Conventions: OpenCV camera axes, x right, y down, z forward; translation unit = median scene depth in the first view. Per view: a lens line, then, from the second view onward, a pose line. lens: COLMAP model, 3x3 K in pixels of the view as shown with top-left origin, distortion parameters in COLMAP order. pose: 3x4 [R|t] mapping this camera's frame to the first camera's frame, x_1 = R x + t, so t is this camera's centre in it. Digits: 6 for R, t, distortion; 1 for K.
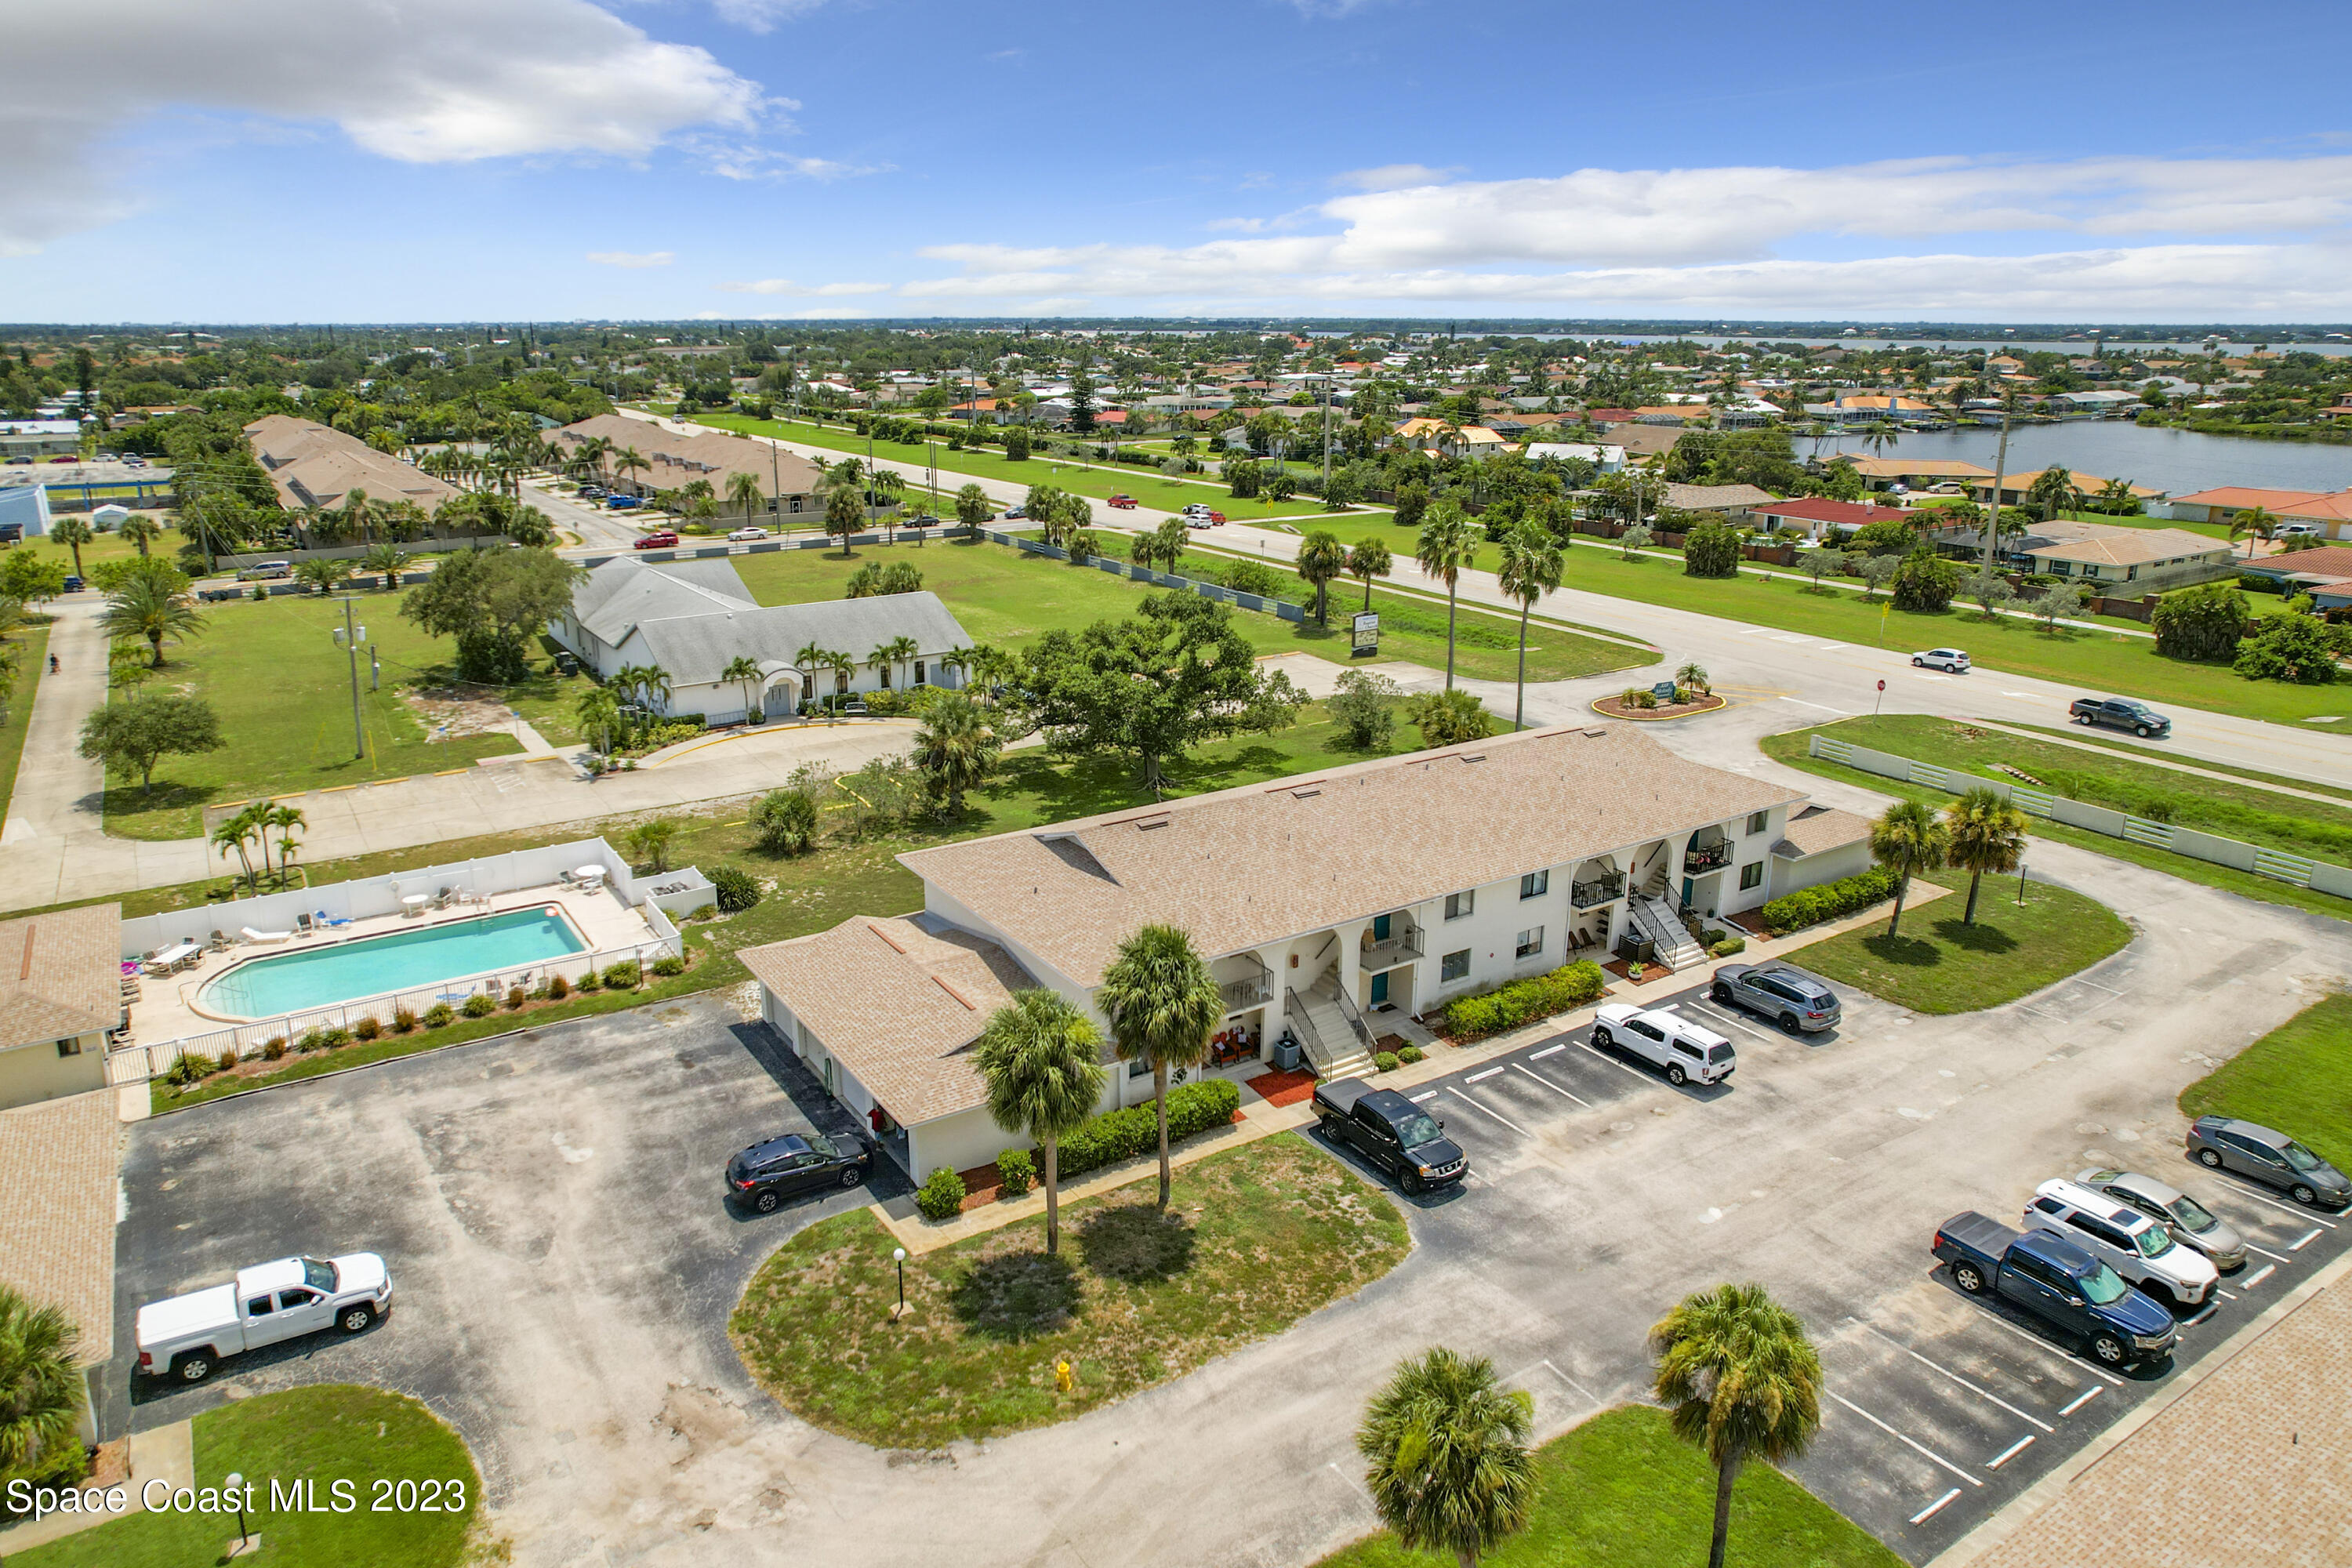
lens RADIAL K [[1476.1, 0, 1179.8], [0, 1476.1, 734.6], [0, 0, 1]] dist [-0.023538, 0.001447]
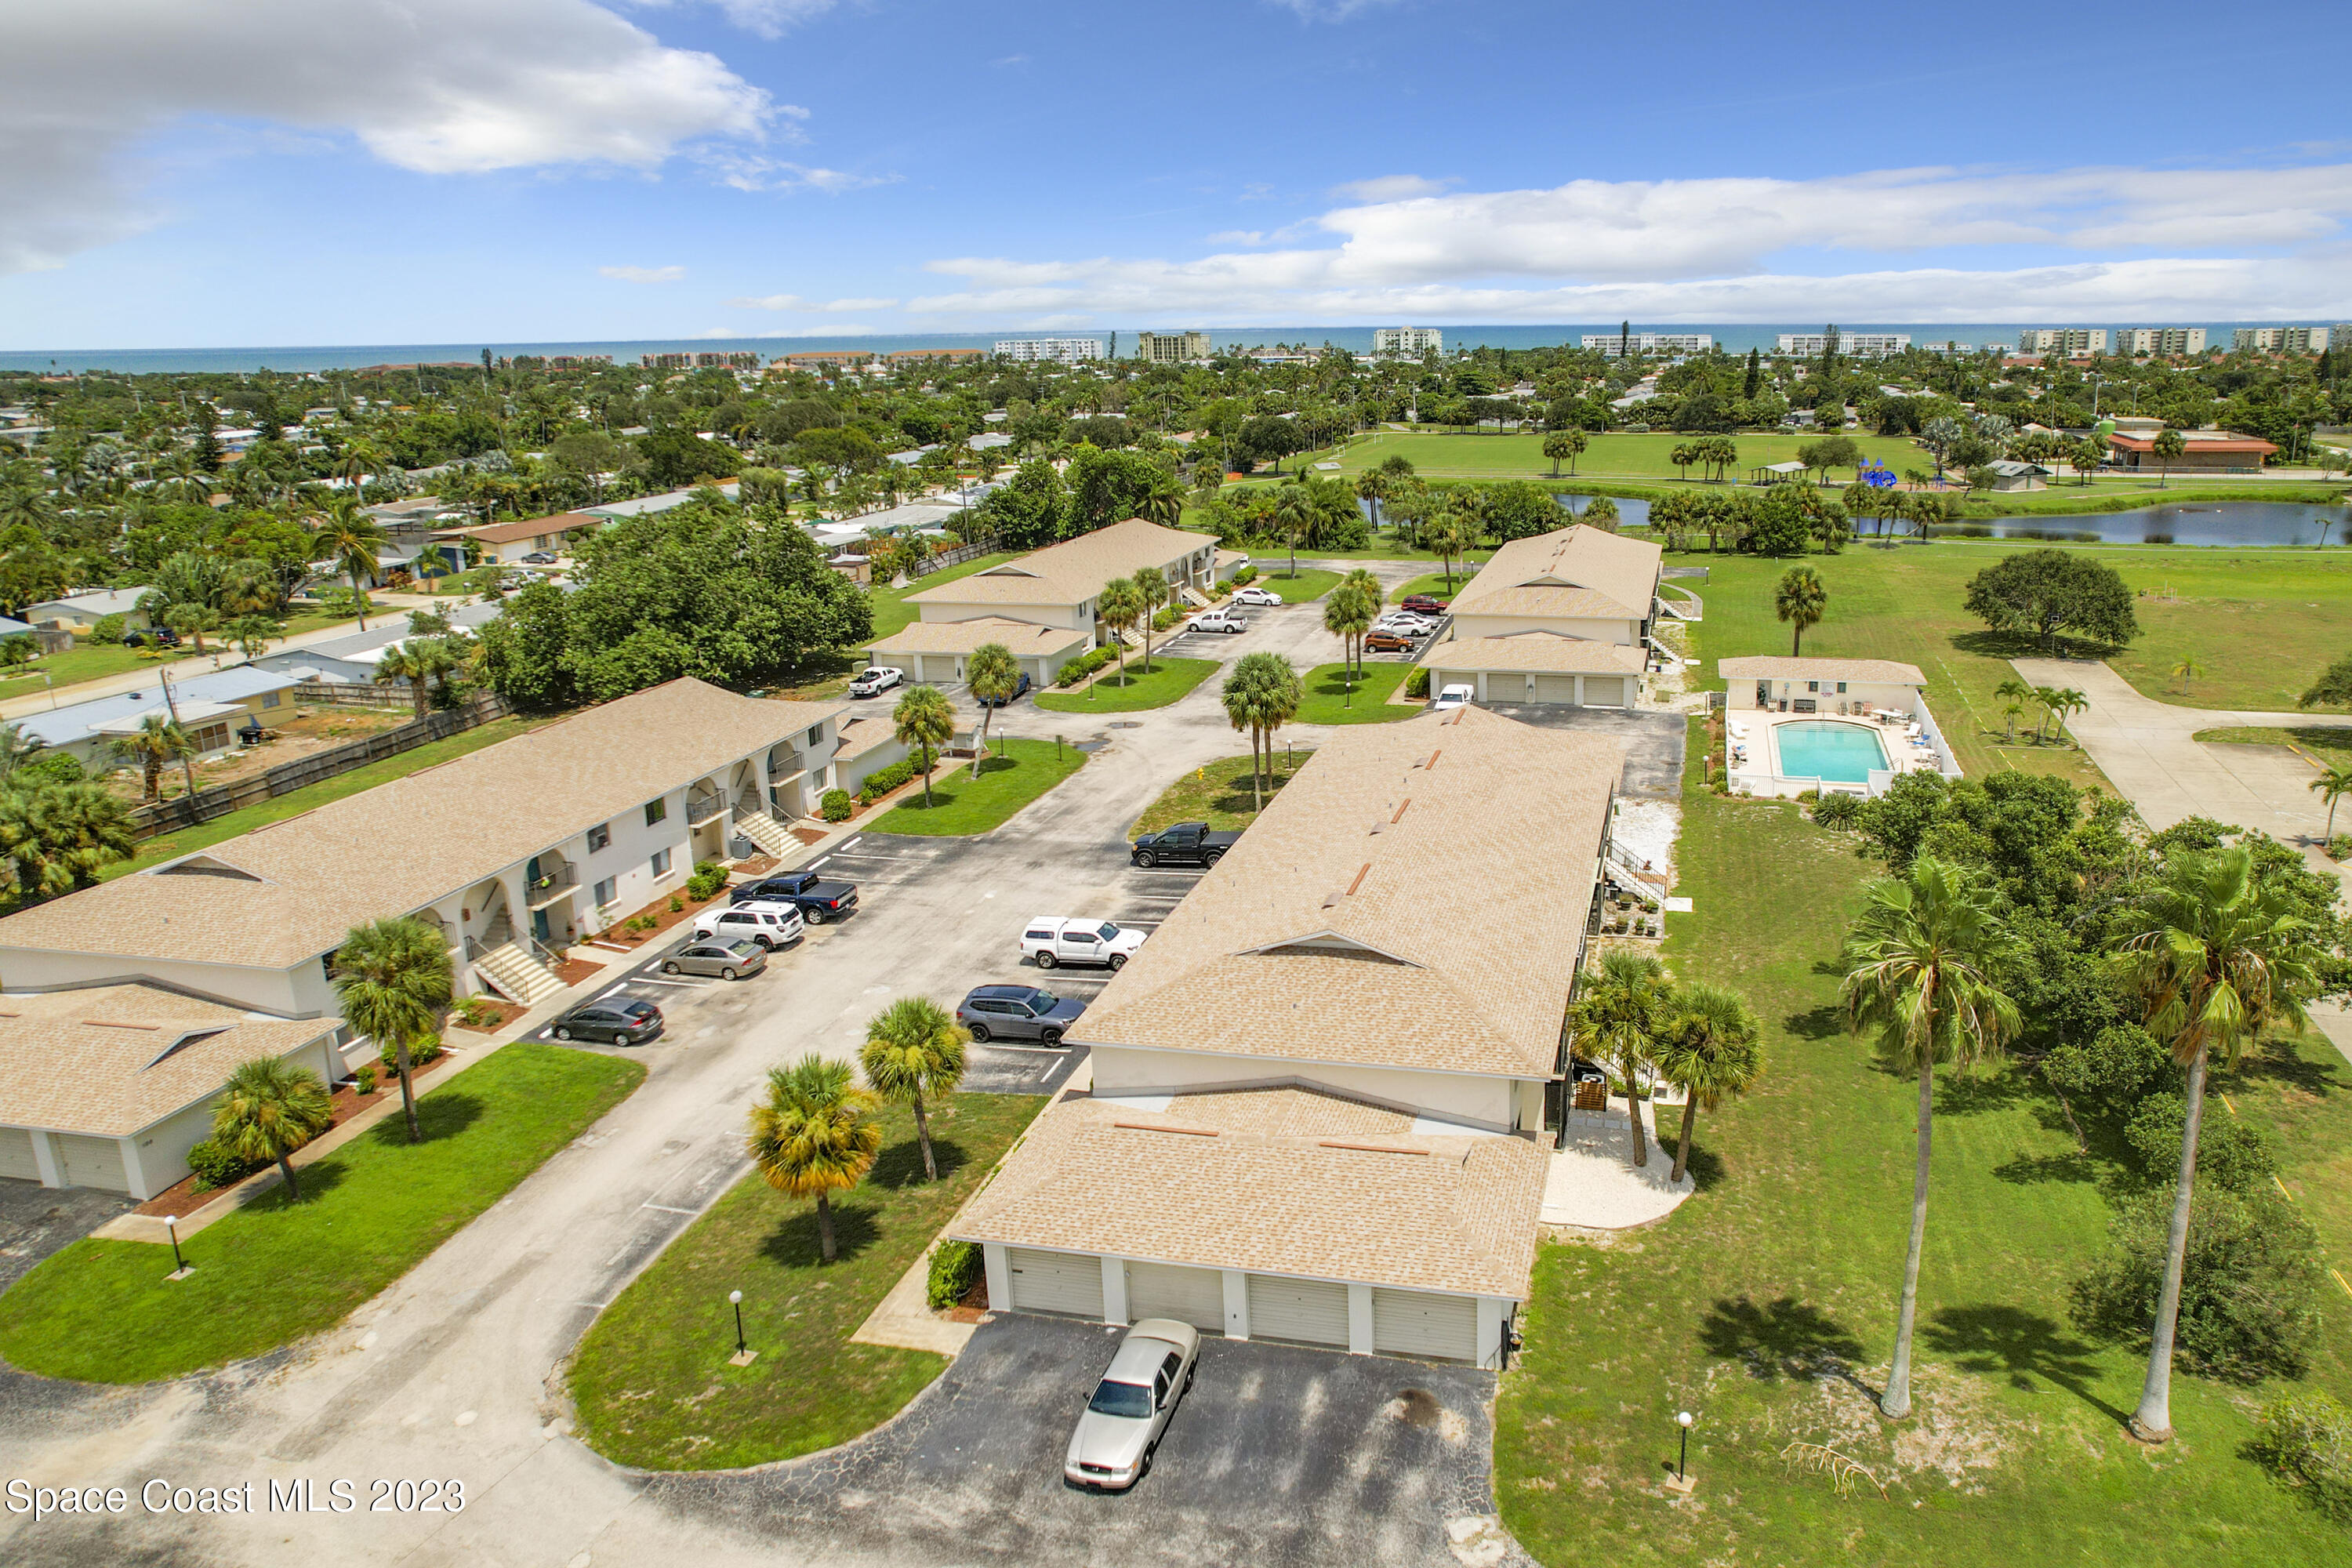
lens RADIAL K [[1500.7, 0, 1424.3], [0, 1500.7, 780.4], [0, 0, 1]] dist [-0.043383, 0.004986]
pose [[-0.679577, 0.217879, -0.700502, 0.892319], [-0.191935, 0.868811, 0.456430, -0.472798], [0.708051, 0.444630, -0.548606, 1.676644]]
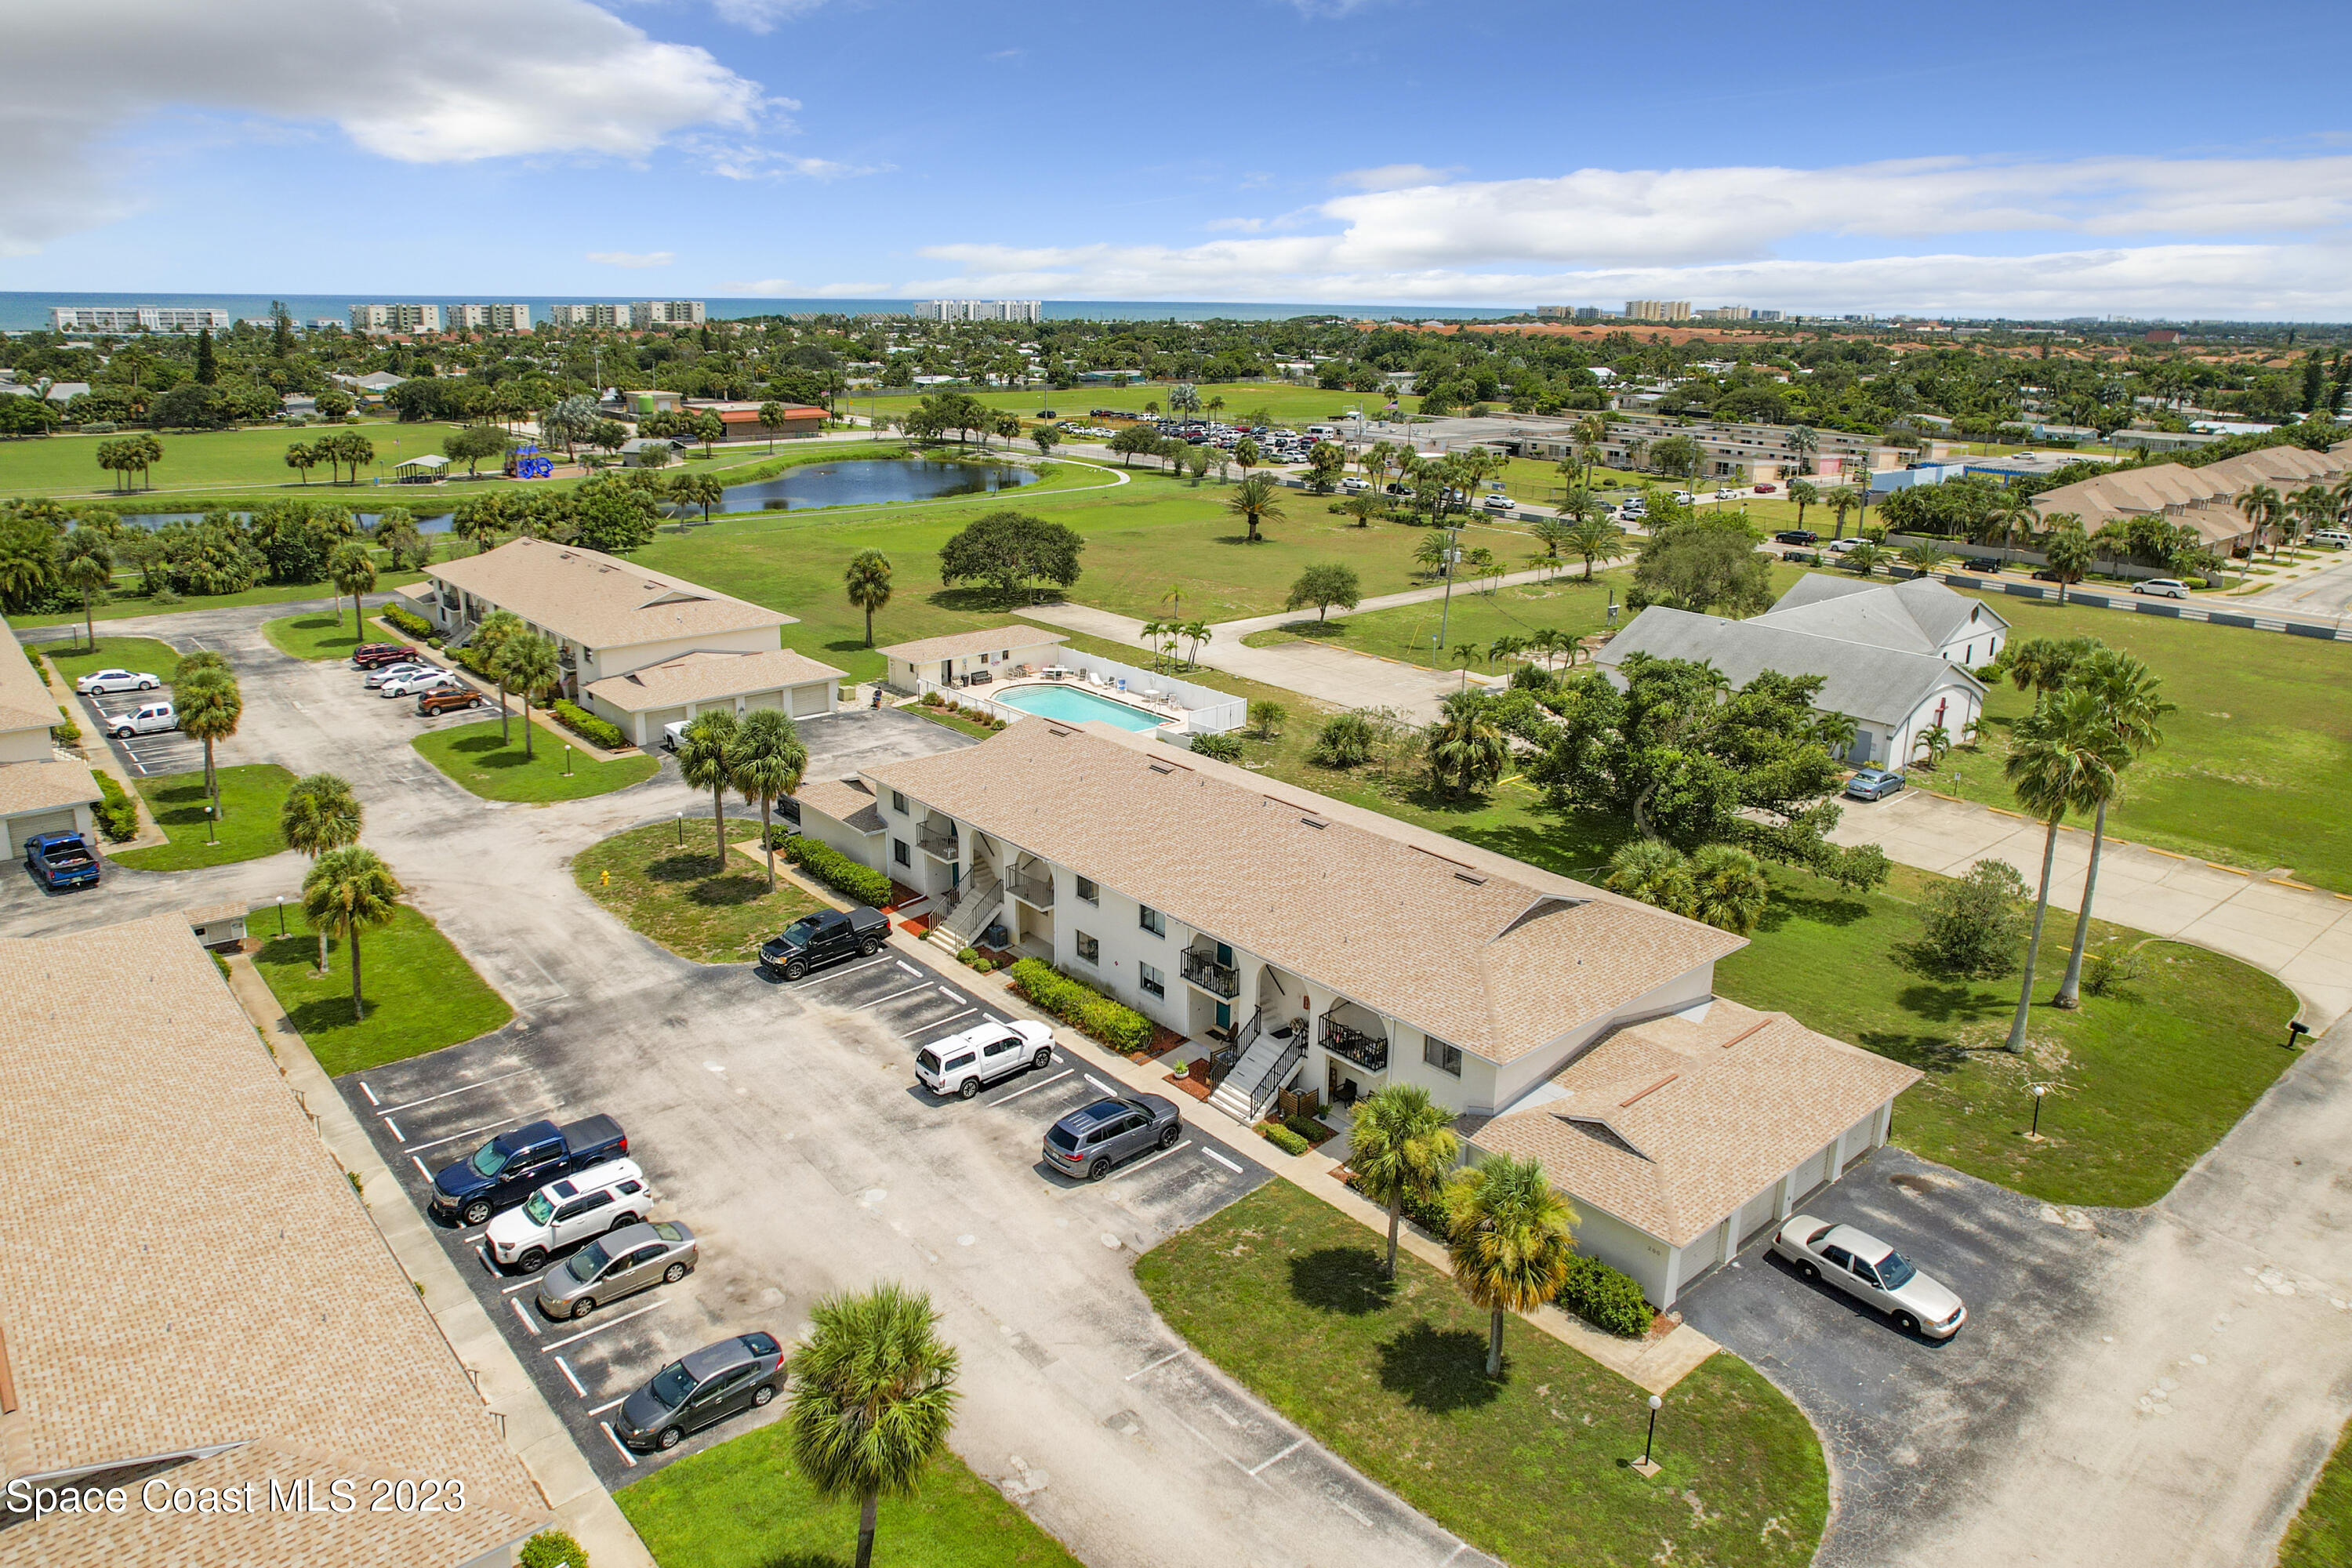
lens RADIAL K [[1512.4, 0, 1140.8], [0, 1512.4, 829.4], [0, 0, 1]] dist [-0.072644, 0.069484]
pose [[0.134629, 0.329022, -0.934676, 1.158763], [-0.281712, 0.917049, 0.282240, -0.230147], [0.950007, 0.225312, 0.216151, 0.790489]]
